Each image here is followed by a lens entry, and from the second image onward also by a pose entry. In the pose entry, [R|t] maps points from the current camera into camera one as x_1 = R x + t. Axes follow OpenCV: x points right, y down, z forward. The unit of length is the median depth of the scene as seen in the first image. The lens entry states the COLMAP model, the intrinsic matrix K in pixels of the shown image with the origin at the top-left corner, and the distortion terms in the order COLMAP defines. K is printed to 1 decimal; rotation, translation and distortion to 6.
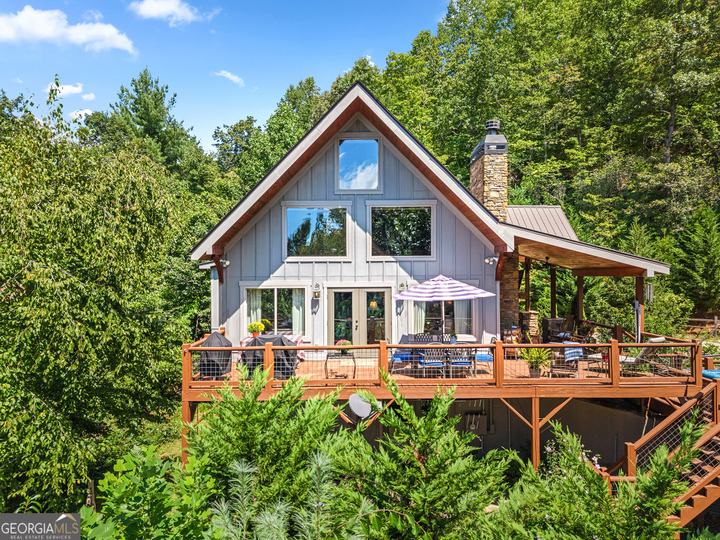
lens RADIAL K [[484.0, 0, 360.0], [0, 484.0, 270.0], [0, 0, 1]] dist [0.044890, -0.026280]
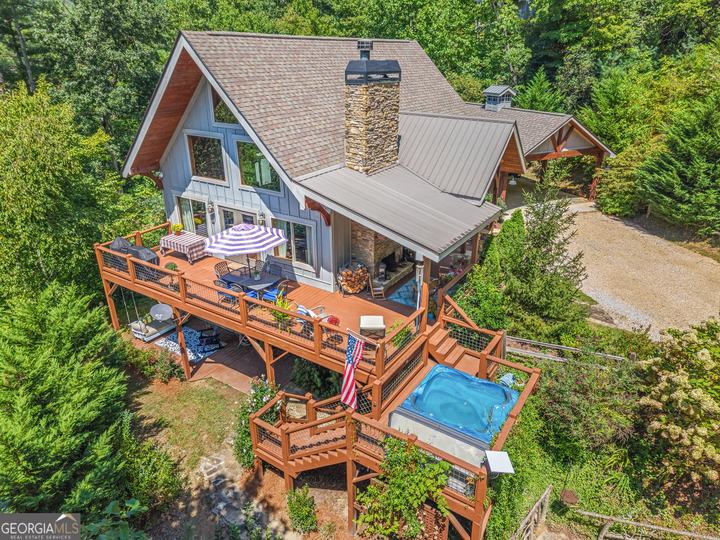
lens RADIAL K [[484.0, 0, 360.0], [0, 484.0, 270.0], [0, 0, 1]] dist [0.044890, -0.026280]
pose [[0.837964, 0.225616, -0.496904, 0.881659], [0.001093, 0.909843, 0.414952, -0.325318], [0.545725, -0.348258, 0.762169, 0.202352]]
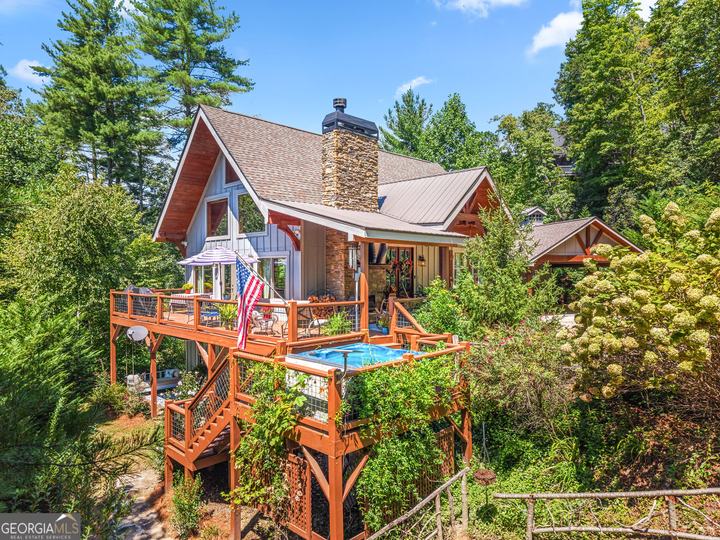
lens RADIAL K [[484.0, 0, 360.0], [0, 484.0, 270.0], [0, 0, 1]] dist [0.044890, -0.026280]
pose [[0.702149, -0.002734, -0.712025, 1.155380], [0.006096, 0.999979, 0.002172, 0.061675], [0.712004, -0.005865, 0.702151, 0.331865]]
